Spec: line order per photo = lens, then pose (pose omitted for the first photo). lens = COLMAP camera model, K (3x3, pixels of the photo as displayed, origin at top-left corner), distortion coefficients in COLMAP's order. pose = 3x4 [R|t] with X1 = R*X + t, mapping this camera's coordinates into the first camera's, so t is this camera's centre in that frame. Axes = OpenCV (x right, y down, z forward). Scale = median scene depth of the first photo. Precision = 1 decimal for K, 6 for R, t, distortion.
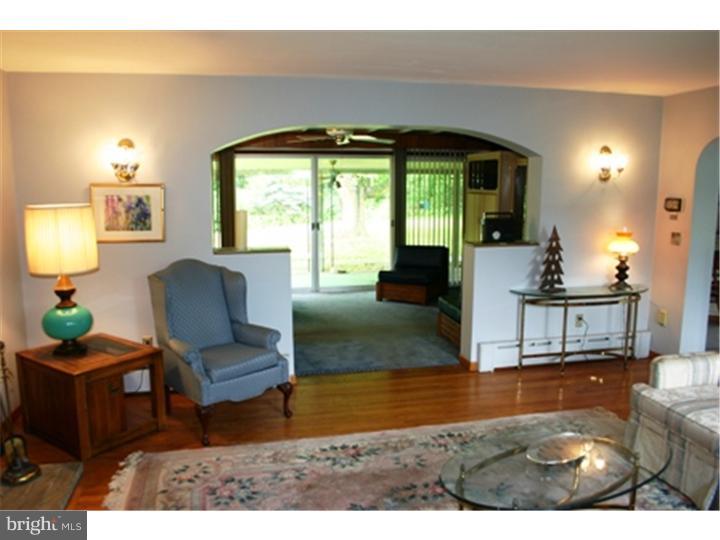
lens RADIAL K [[598.4, 0, 340.4], [0, 598.4, 262.0], [0, 0, 1]] dist [-0.143860, 0.116704]
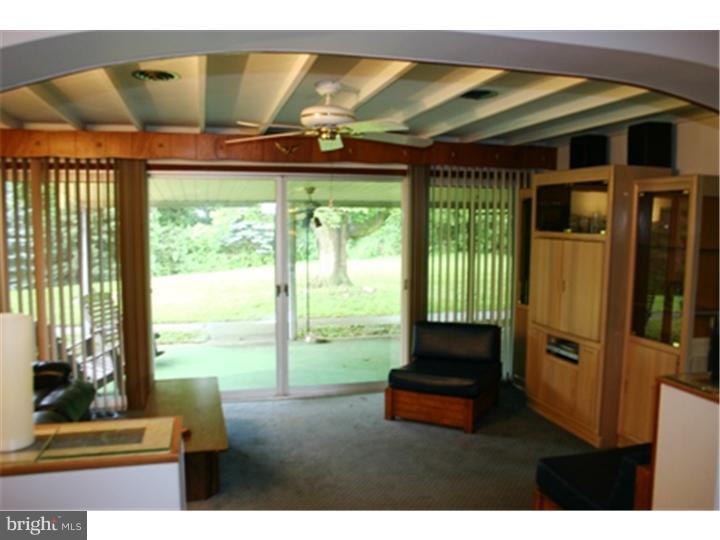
lens RADIAL K [[598.4, 0, 362.6], [0, 598.4, 267.7], [0, 0, 1]] dist [-0.143860, 0.116704]
pose [[0.996817, 0.000184, 0.079719, -0.013620], [0.003864, 0.998711, -0.050620, -0.086404], [-0.079626, 0.050766, 0.995531, 0.643773]]
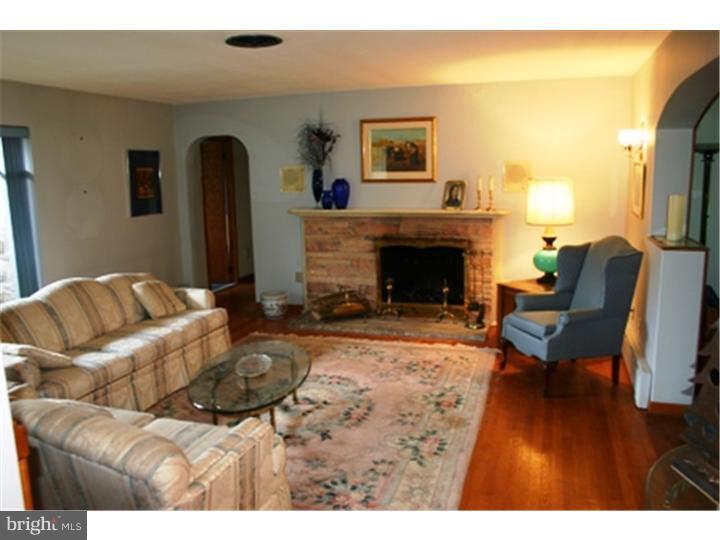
lens RADIAL K [[598.4, 0, 362.0], [0, 598.4, 270.0], [0, 0, 1]] dist [-0.143860, 0.116704]
pose [[-0.495036, 0.169652, -0.852149, 0.710310], [-0.092584, 0.964869, 0.245877, -0.132031], [0.863926, 0.200613, -0.461938, 0.923386]]
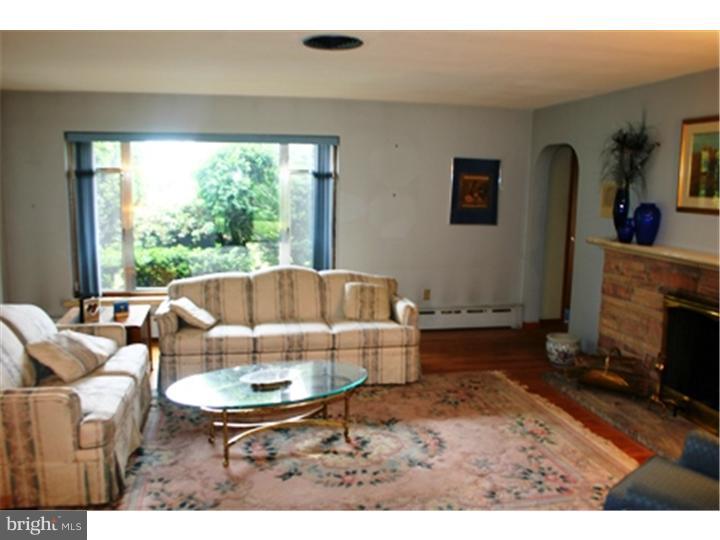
lens RADIAL K [[598.4, 0, 339.4], [0, 598.4, 270.2], [0, 0, 1]] dist [-0.143860, 0.116704]
pose [[-0.999831, -0.008762, 0.016137, 0.103311], [-0.003779, 0.958181, 0.286138, -0.155763], [-0.017969, 0.286028, -0.958053, 1.139189]]
